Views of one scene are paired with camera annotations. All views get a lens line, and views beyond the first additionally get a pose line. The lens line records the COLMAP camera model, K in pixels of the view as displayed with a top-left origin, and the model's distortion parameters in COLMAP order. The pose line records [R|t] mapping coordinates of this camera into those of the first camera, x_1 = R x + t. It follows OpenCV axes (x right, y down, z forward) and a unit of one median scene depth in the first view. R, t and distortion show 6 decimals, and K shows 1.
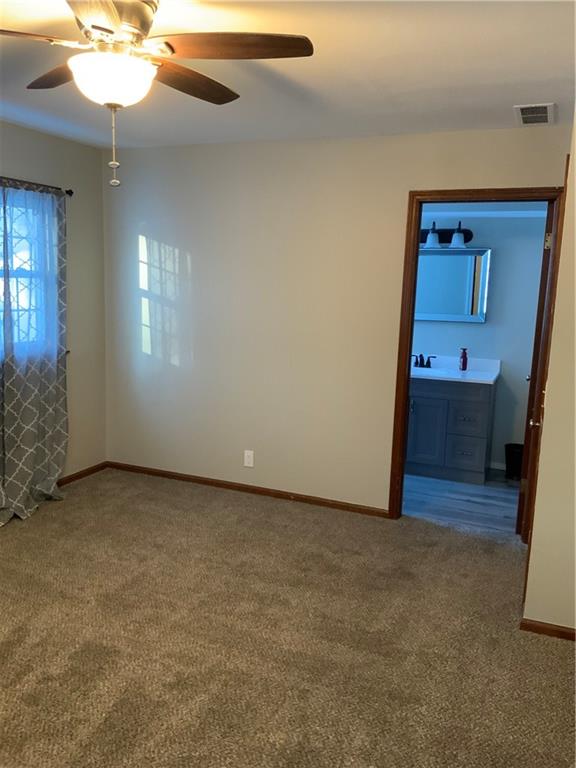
lens RADIAL K [[641.1, 0, 291.0], [0, 641.1, 378.4], [0, 0, 1]] dist [0.090235, -0.138404]
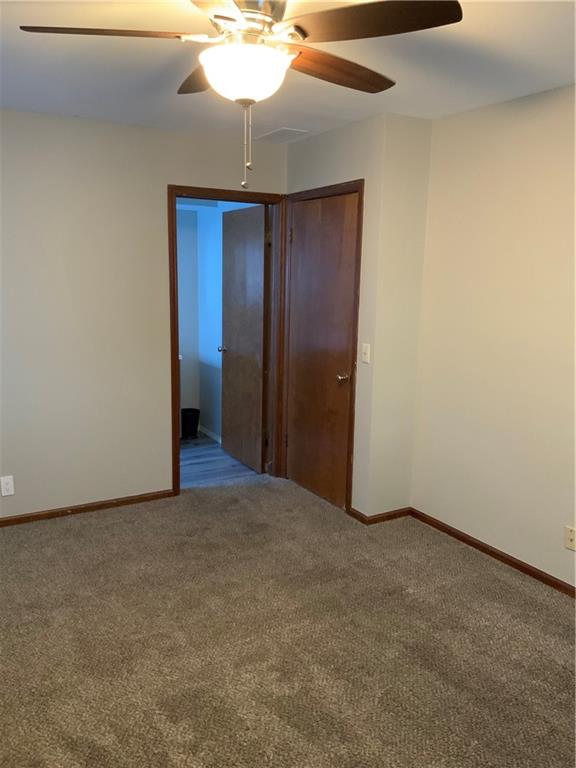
lens RADIAL K [[641.1, 0, 289.9], [0, 641.1, 388.3], [0, 0, 1]] dist [0.090235, -0.138404]
pose [[0.598558, -0.177763, 0.781107, -0.629623], [0.137404, 0.983400, 0.118508, -0.062697], [-0.789207, 0.036394, 0.613048, 0.253446]]
